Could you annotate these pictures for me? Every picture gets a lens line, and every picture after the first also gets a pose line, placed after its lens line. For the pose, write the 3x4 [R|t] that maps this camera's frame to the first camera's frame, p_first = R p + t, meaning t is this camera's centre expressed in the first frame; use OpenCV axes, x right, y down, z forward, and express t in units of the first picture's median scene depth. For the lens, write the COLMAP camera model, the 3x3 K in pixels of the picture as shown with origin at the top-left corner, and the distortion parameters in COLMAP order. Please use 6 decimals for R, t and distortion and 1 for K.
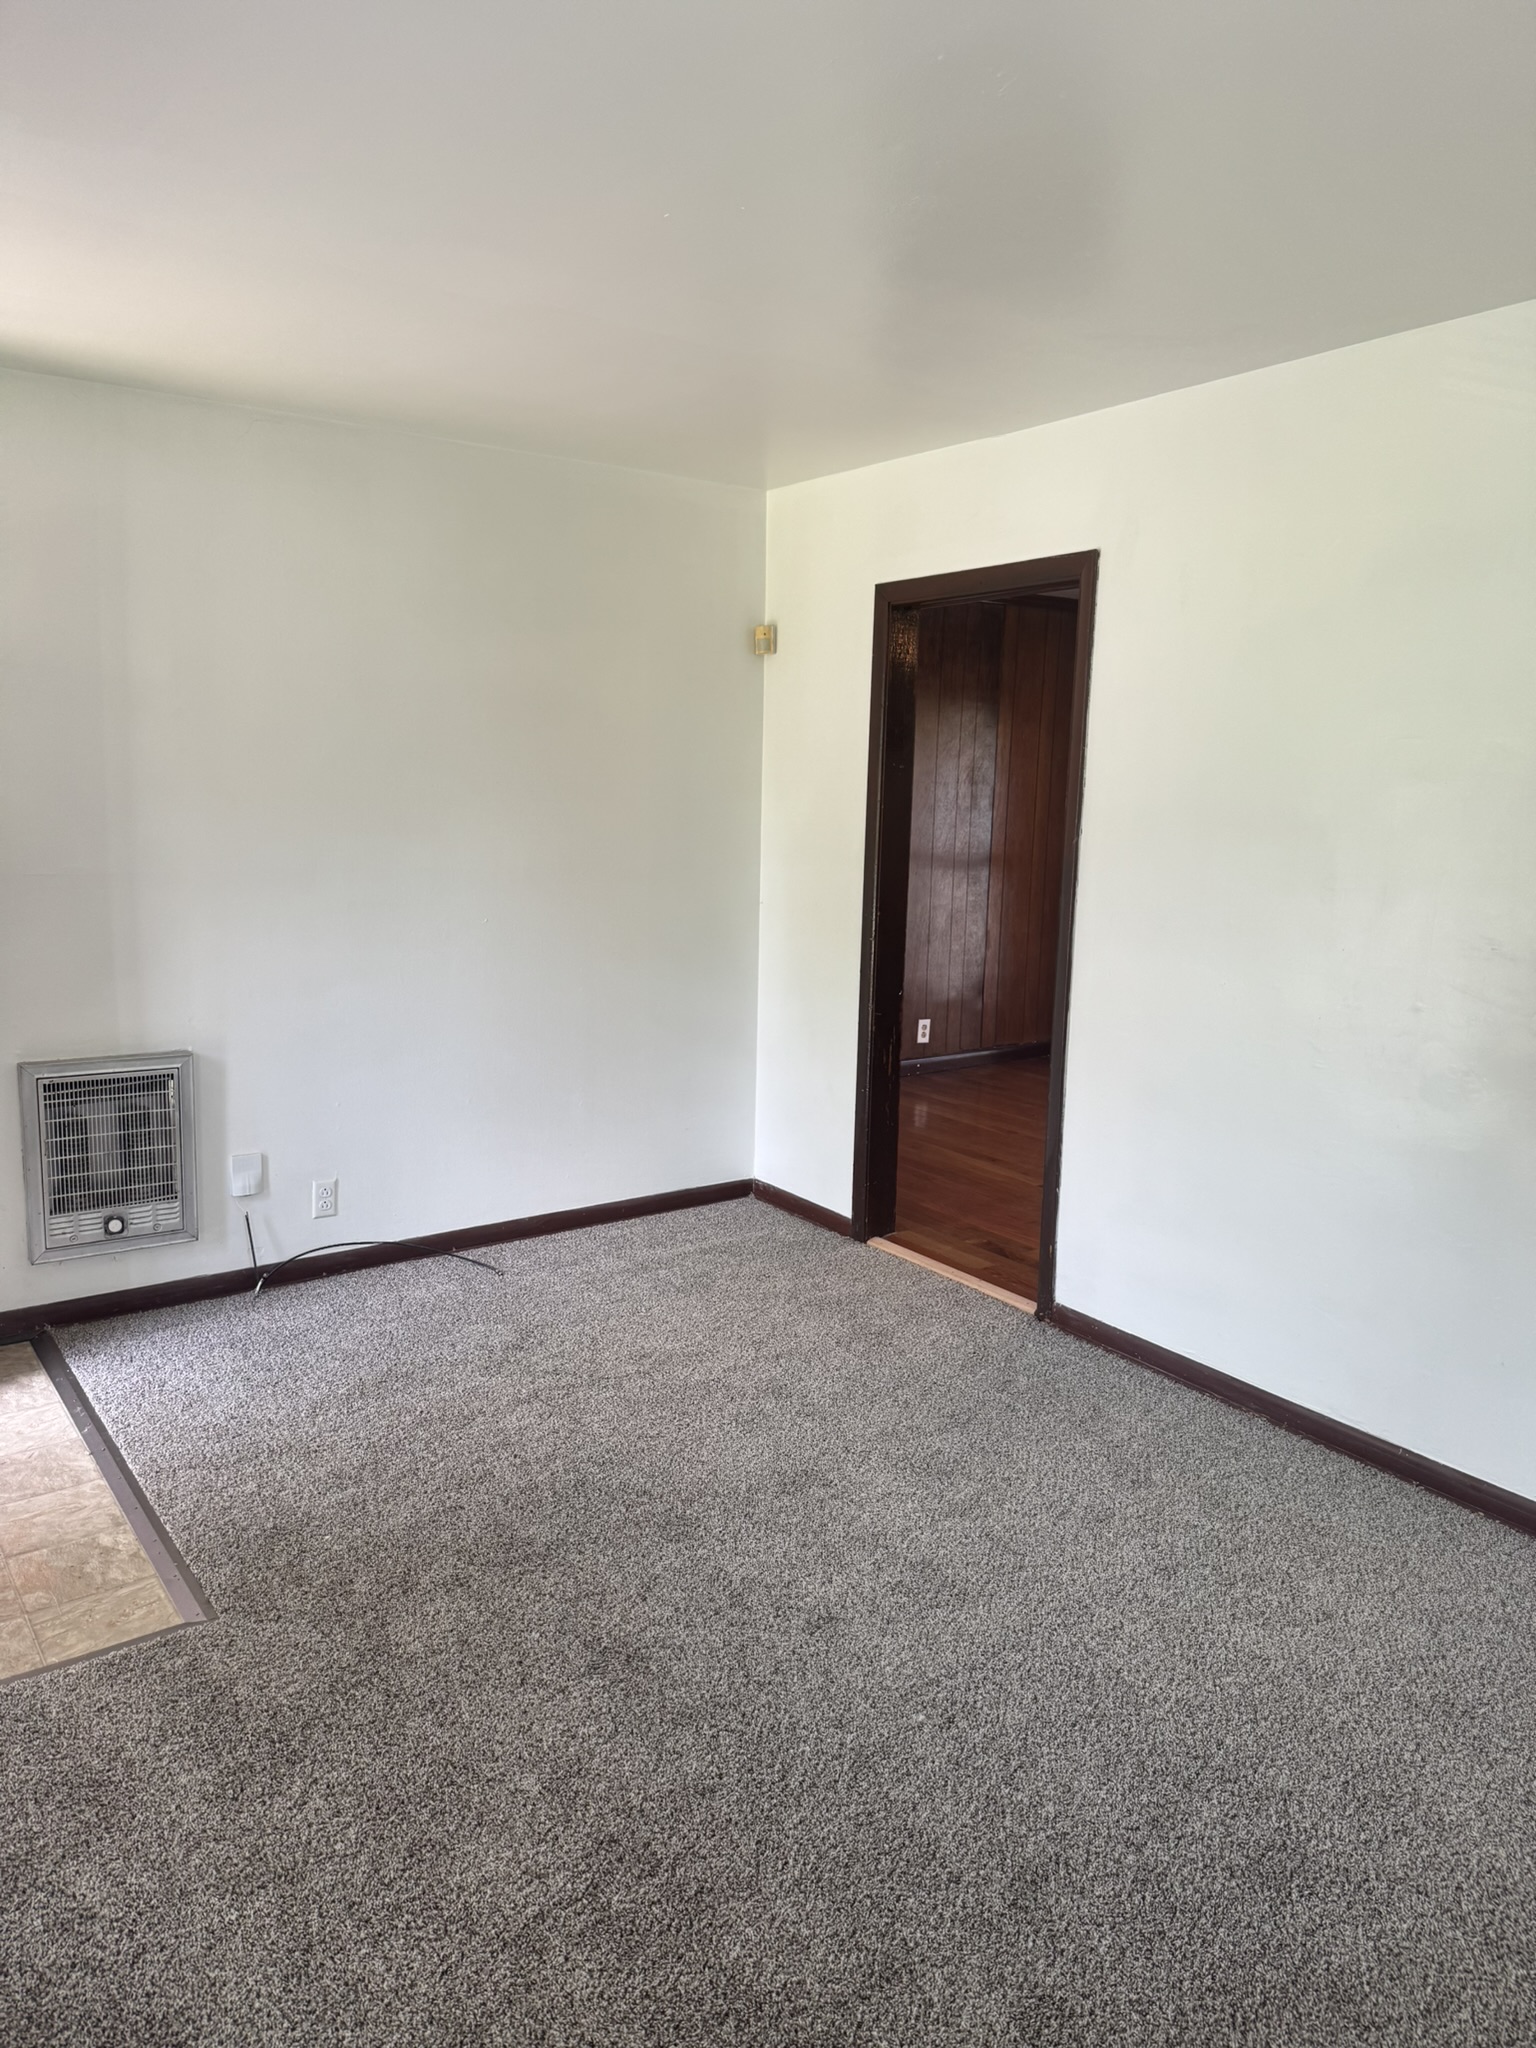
lens RADIAL K [[1402.1, 0, 768.0], [0, 1402.1, 1024.0], [0, 0, 1]] dist [0.128206, -0.249262]
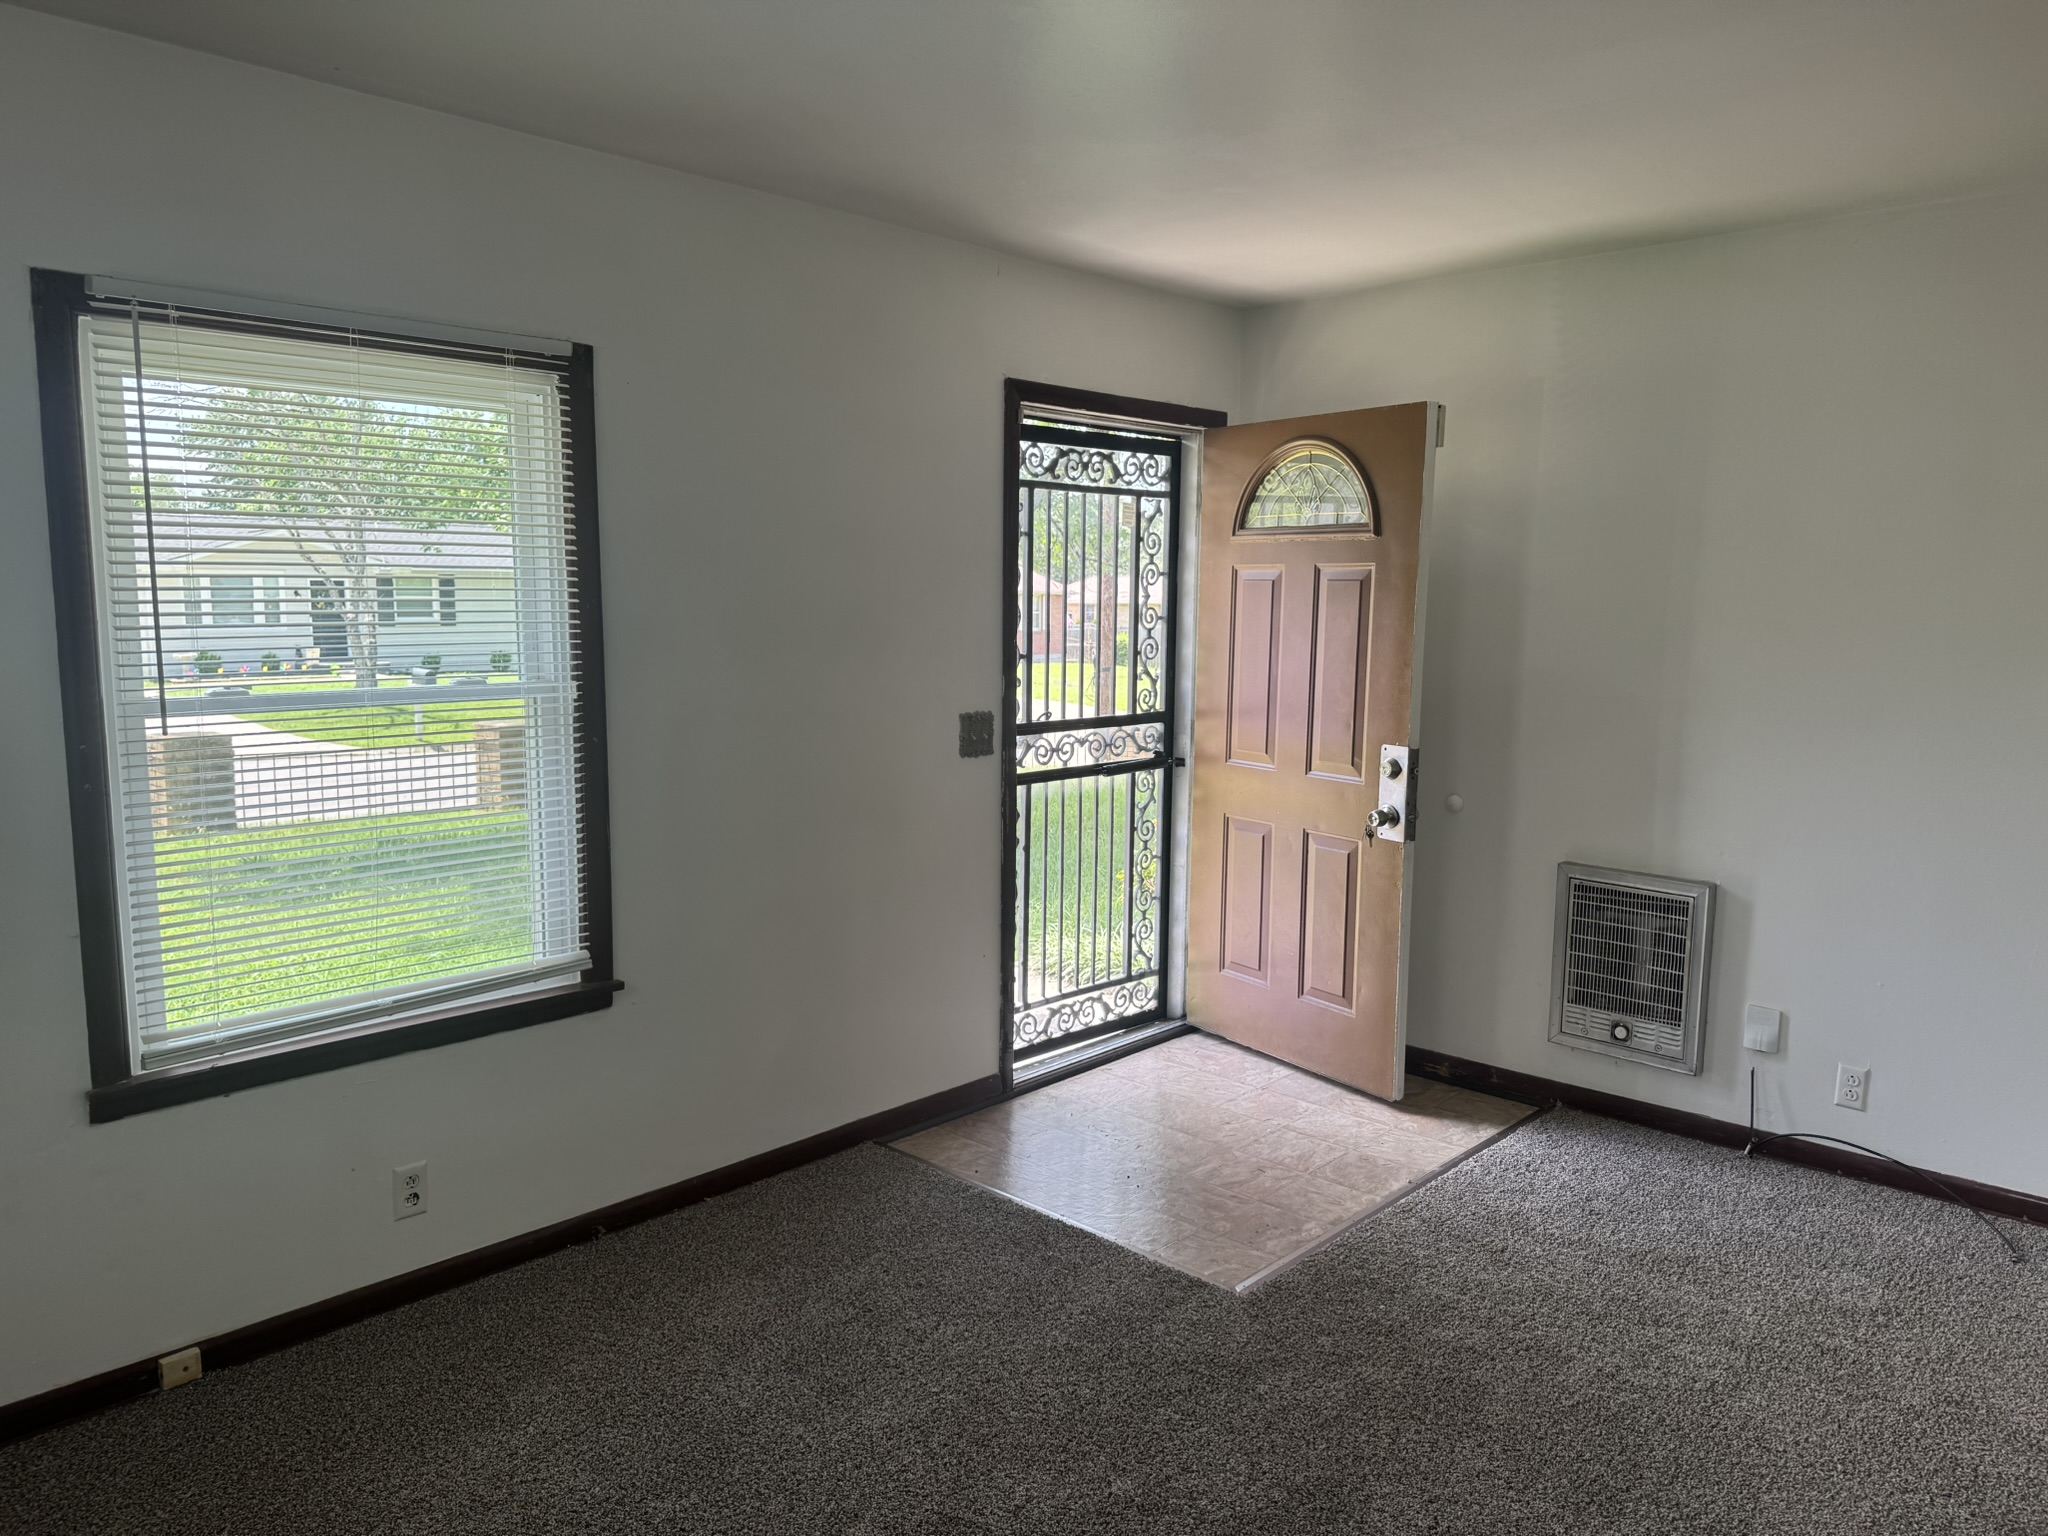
lens RADIAL K [[1455.3, 0, 1024.0], [0, 1455.3, 768.0], [0, 0, 1]] dist [-0.000537, 0.000855]
pose [[0.177724, 0.096201, -0.979367, 0.491616], [-0.163443, 0.984273, 0.067023, -0.050053], [0.970413, 0.148159, 0.190652, 0.337174]]
